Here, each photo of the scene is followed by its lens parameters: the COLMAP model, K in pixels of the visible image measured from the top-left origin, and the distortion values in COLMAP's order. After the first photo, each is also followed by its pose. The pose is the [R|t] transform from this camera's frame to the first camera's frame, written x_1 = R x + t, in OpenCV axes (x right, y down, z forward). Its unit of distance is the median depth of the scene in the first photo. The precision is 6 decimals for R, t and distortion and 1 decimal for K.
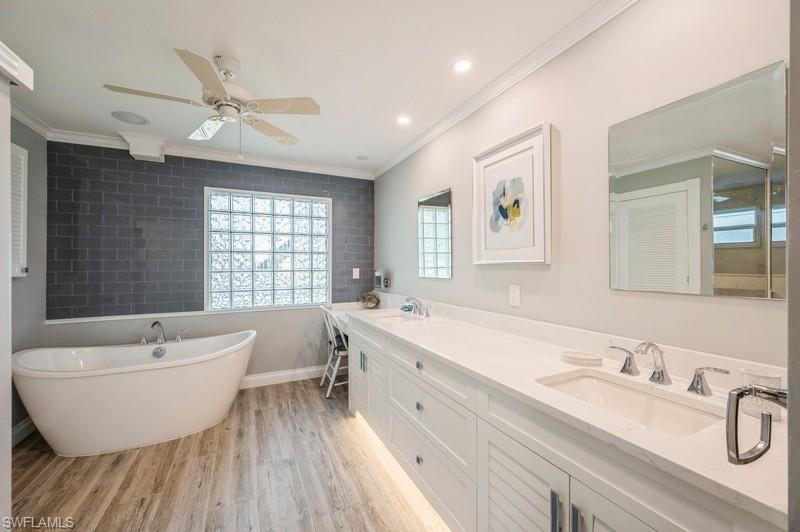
lens RADIAL K [[315.8, 0, 399.6], [0, 315.8, 263.6], [0, 0, 1]] dist [0.003271, -0.000582]
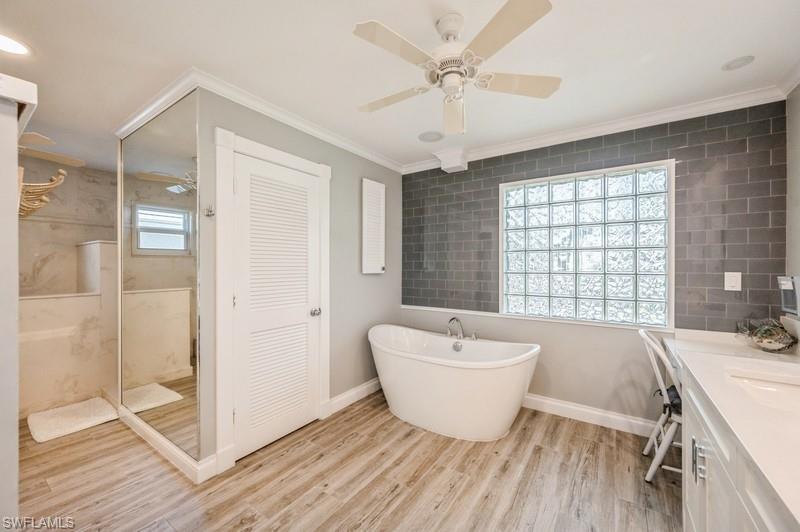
lens RADIAL K [[315.8, 0, 393.4], [0, 315.8, 264.3], [0, 0, 1]] dist [0.003271, -0.000582]
pose [[0.500187, 0.000283, -0.865918, 0.059199], [0.001203, 0.999999, 0.001022, -0.000812], [0.865917, -0.001552, 0.500186, 0.263035]]
